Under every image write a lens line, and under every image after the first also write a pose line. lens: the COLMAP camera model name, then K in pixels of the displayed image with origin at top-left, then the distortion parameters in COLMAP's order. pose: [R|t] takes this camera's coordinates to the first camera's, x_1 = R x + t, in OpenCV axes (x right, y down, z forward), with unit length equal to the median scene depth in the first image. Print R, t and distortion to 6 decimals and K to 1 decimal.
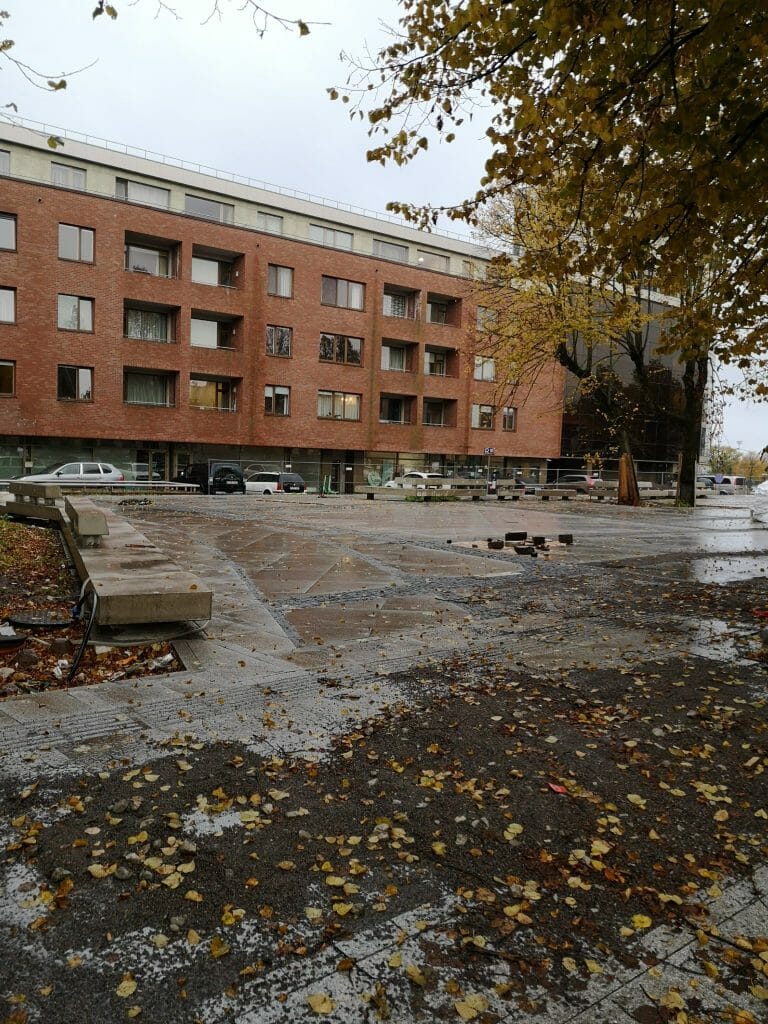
lens RADIAL K [[798.0, 0, 387.3], [0, 798.0, 513.5], [0, 0, 1]] dist [0.009635, -0.000377]
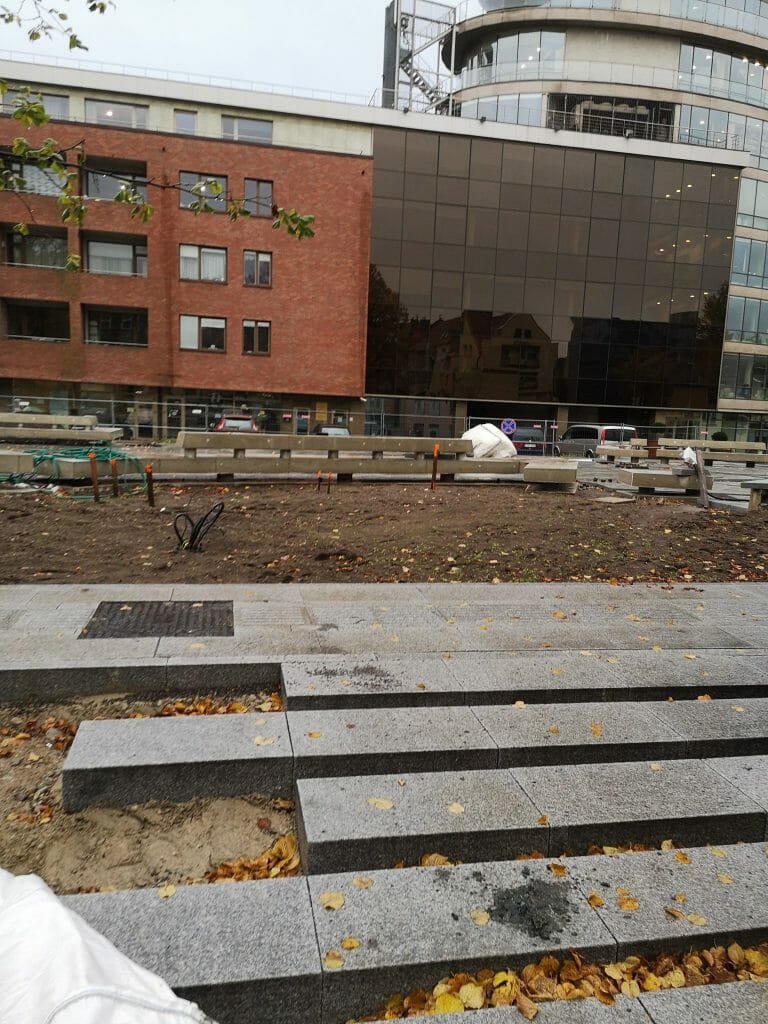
lens RADIAL K [[798.0, 0, 387.9], [0, 798.0, 505.7], [0, 0, 1]] dist [0.009635, -0.000377]
pose [[0.904152, 0.059946, -0.422983, 0.435587], [-0.045387, 0.997981, 0.044419, -0.006164], [0.424792, -0.020964, 0.905048, 0.323826]]
